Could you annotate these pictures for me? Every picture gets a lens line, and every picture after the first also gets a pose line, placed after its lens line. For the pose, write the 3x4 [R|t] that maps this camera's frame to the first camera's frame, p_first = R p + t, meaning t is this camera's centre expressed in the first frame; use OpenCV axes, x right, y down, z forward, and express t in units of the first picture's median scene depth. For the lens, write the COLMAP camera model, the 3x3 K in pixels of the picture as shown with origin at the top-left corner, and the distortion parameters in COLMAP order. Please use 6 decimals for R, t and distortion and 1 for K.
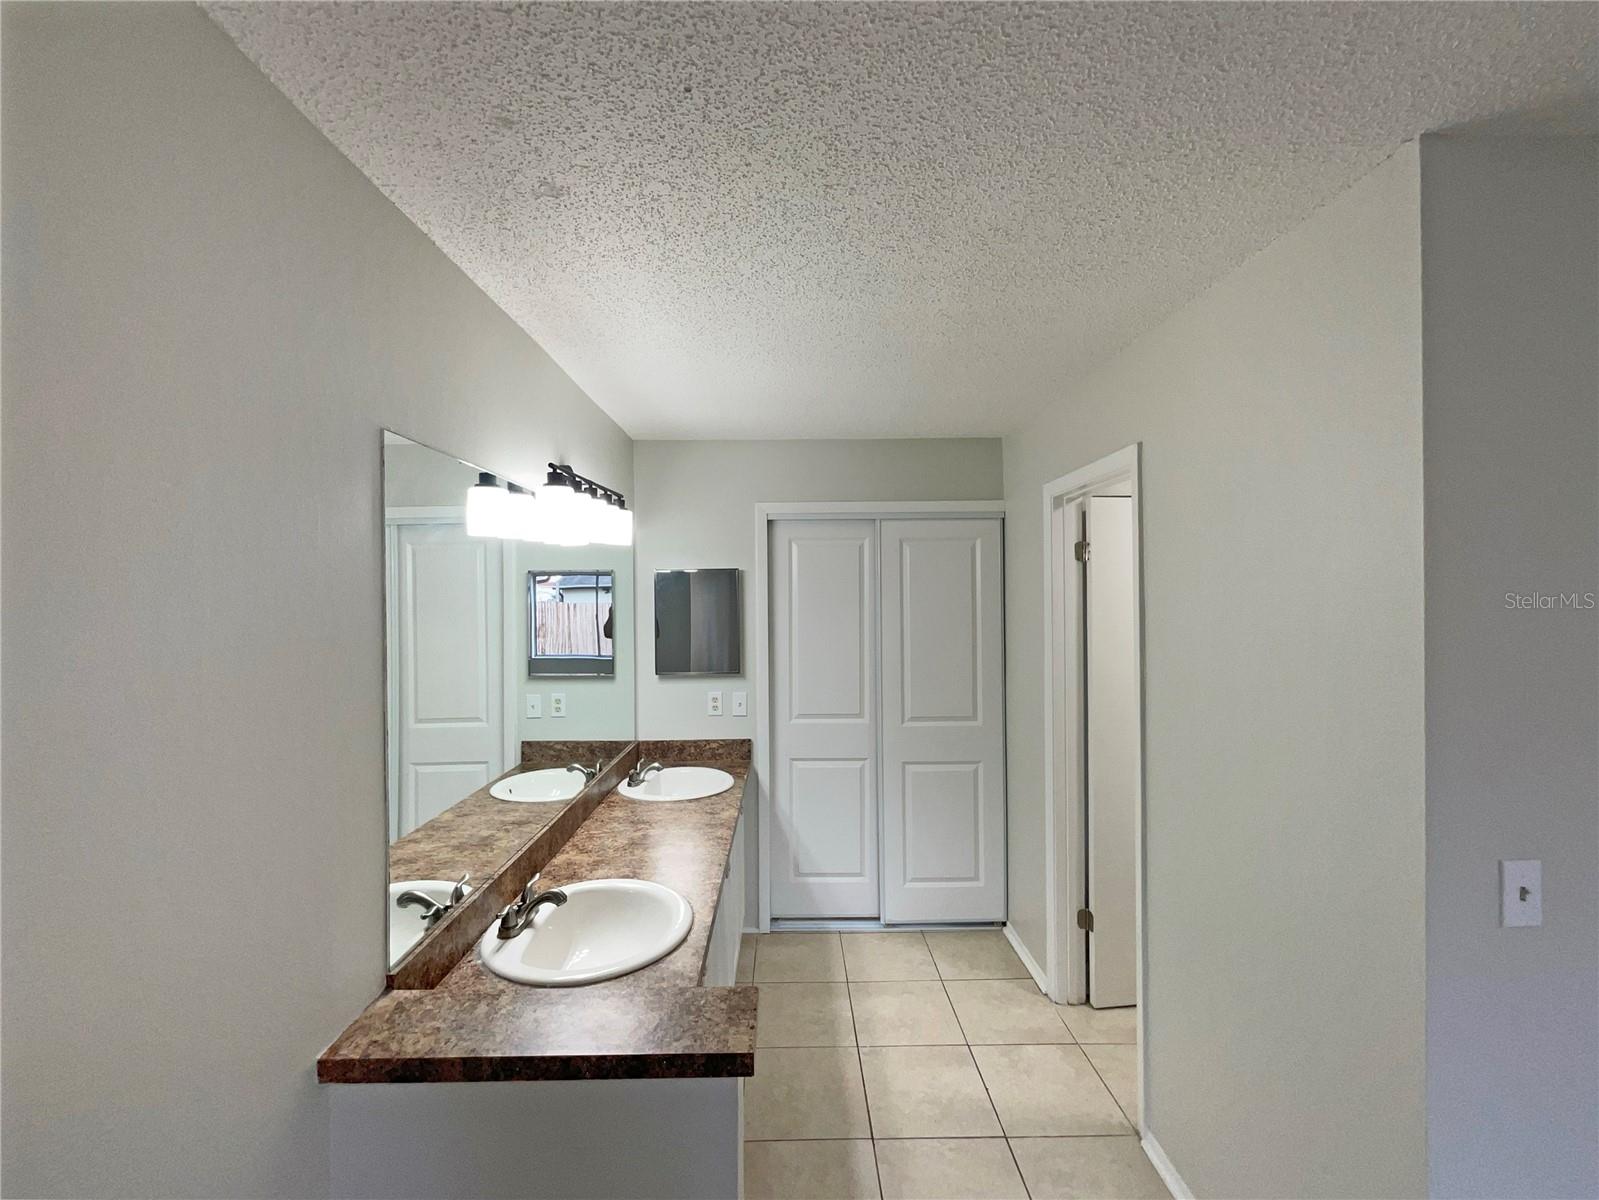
lens RADIAL K [[658.9, 0, 786.4], [0, 658.9, 597.9], [0, 0, 1]] dist [-0.001780, 0.002042]
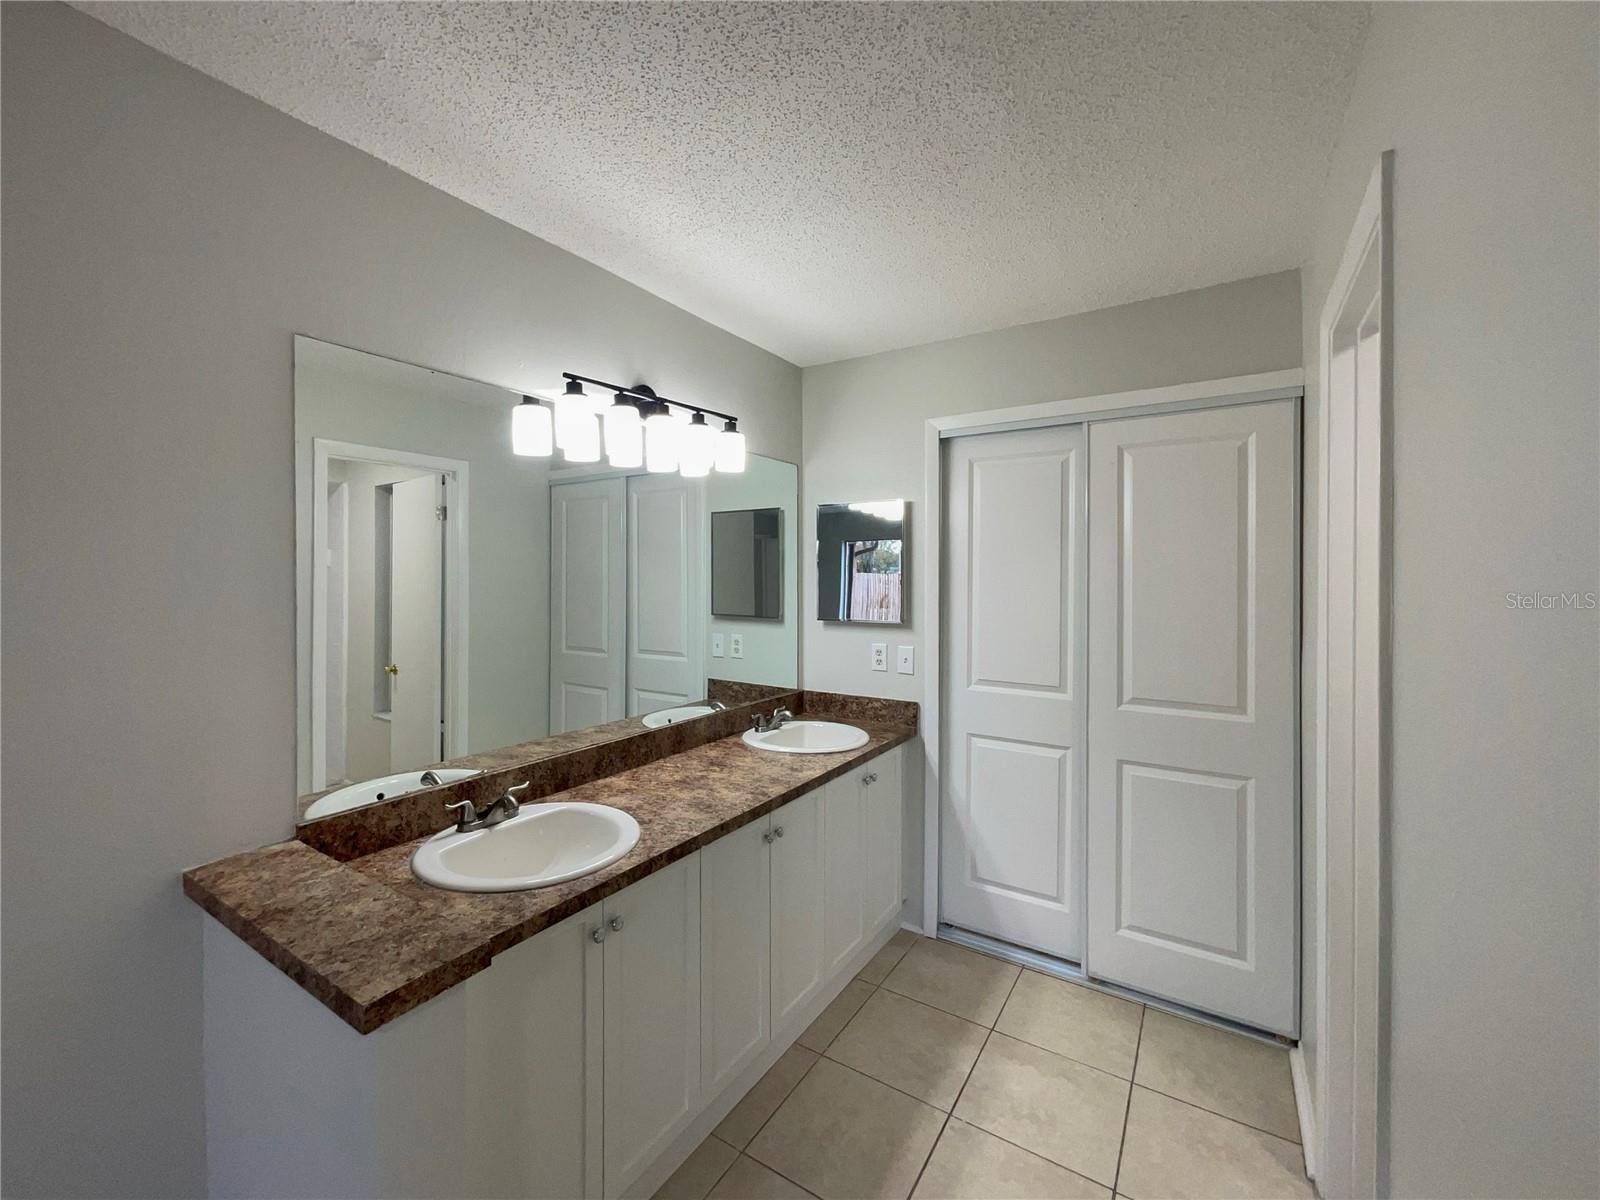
lens RADIAL K [[659.3, 0, 797.1], [0, 659.3, 584.5], [0, 0, 1]] dist [-0.001780, 0.002042]
pose [[0.832261, 0.017176, -0.554118, 0.282717], [-0.012693, 0.999848, 0.011928, 0.056098], [0.554239, -0.002893, 0.832353, 0.216670]]
